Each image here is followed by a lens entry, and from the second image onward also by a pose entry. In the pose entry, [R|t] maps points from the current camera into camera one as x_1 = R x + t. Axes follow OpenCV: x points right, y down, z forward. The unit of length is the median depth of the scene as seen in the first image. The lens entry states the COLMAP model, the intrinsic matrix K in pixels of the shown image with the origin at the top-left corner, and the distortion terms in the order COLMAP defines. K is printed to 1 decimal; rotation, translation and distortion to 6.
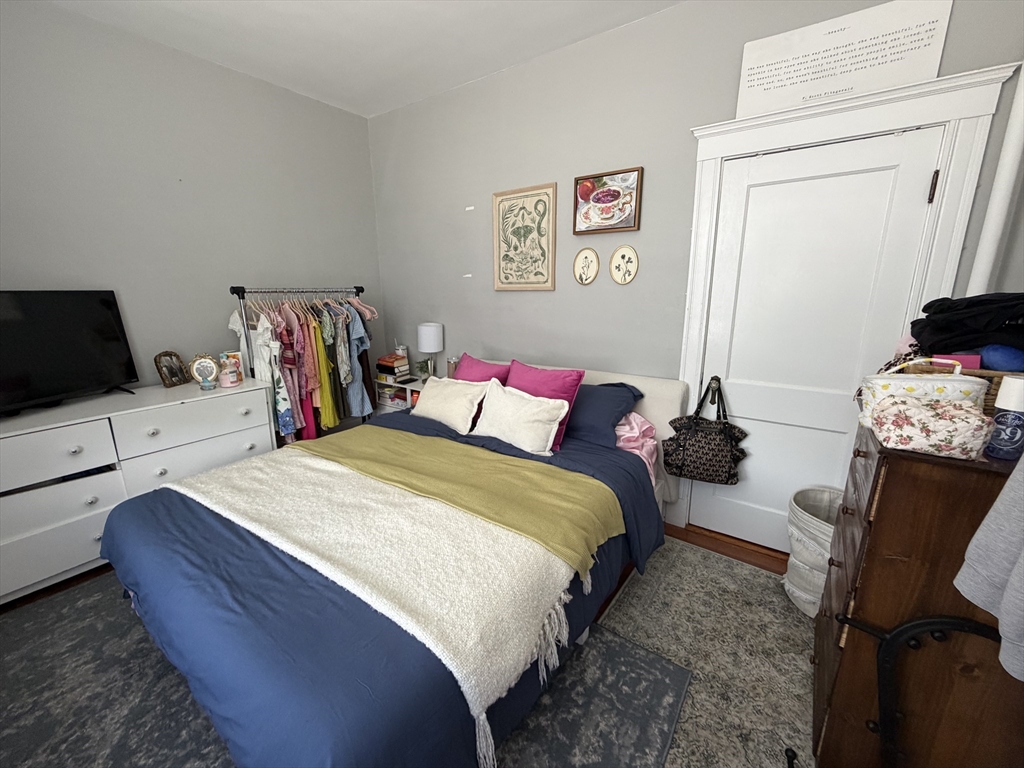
lens RADIAL K [[407.4, 0, 509.4], [0, 407.4, 383.1], [0, 0, 1]] dist [-0.001830, 0.000568]
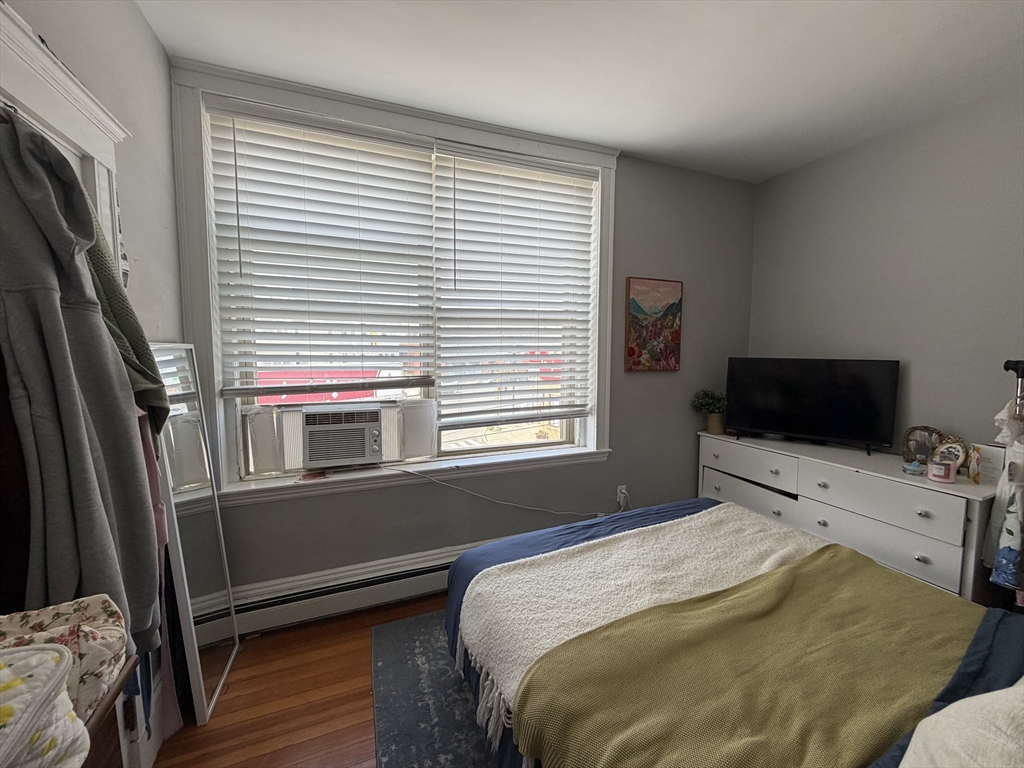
lens RADIAL K [[407.4, 0, 509.4], [0, 407.4, 383.1], [0, 0, 1]] dist [-0.001830, 0.000568]
pose [[-0.513764, 0.078462, -0.854336, 0.514855], [-0.202945, 0.956433, 0.209881, -0.211393], [0.833583, 0.281212, -0.475457, 0.761304]]
